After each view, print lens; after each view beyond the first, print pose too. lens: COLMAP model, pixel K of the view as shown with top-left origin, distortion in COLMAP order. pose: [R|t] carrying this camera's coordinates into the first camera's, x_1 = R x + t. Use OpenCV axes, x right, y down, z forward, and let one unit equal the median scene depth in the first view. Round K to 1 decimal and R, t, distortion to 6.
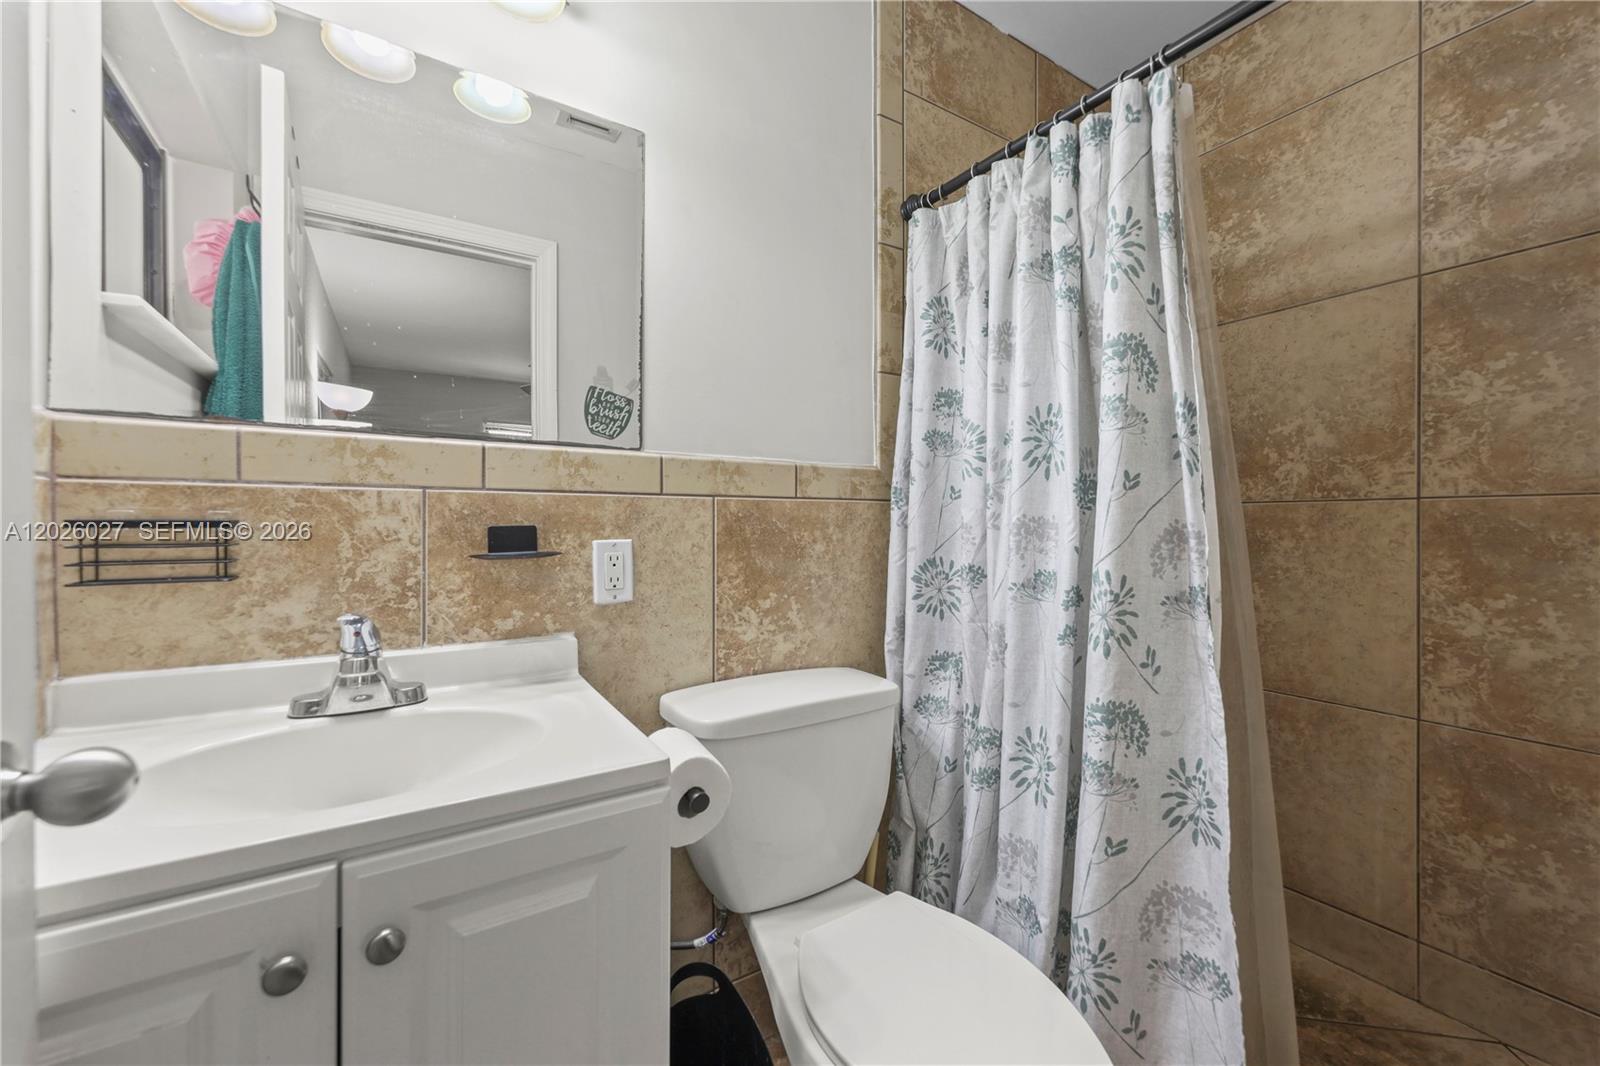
lens RADIAL K [[619.4, 0, 803.3], [0, 619.4, 525.1], [0, 0, 1]] dist [0.001741, -0.000418]
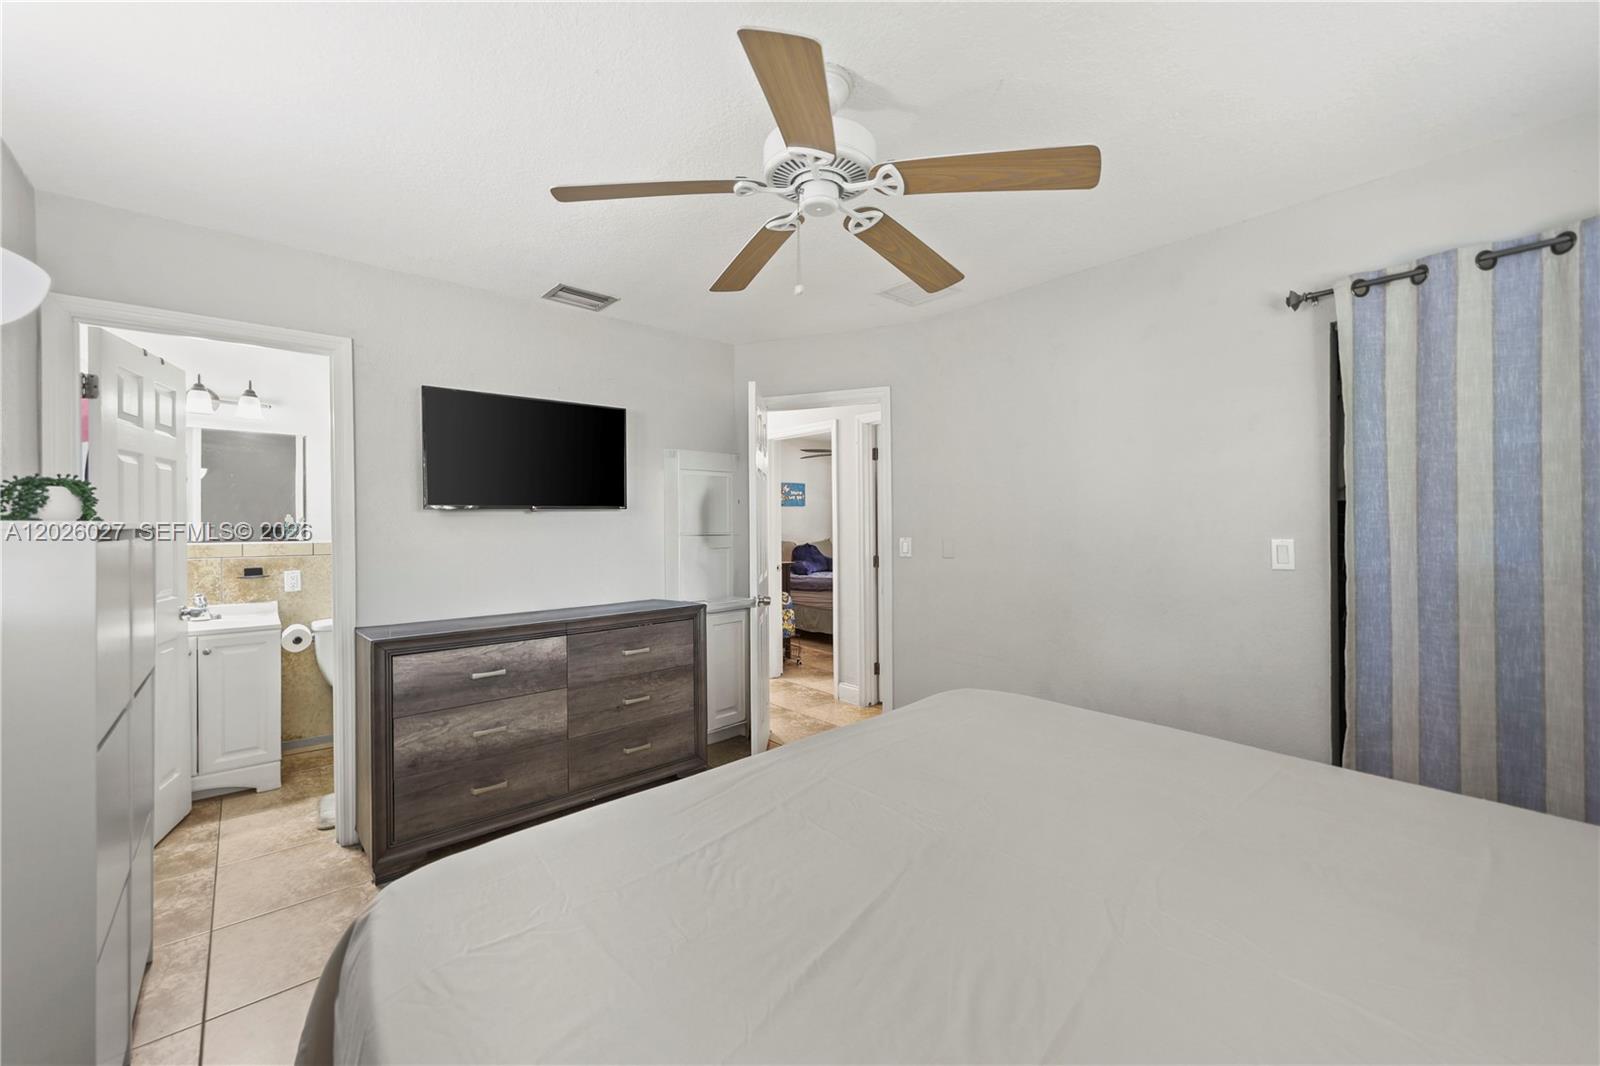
lens RADIAL K [[619.4, 0, 794.9], [0, 619.4, 531.3], [0, 0, 1]] dist [0.001741, -0.000418]
pose [[0.990029, -0.003933, 0.140809, 1.913769], [0.002385, 0.999935, 0.011164, -0.223283], [-0.140844, -0.010717, 0.989974, -2.656034]]
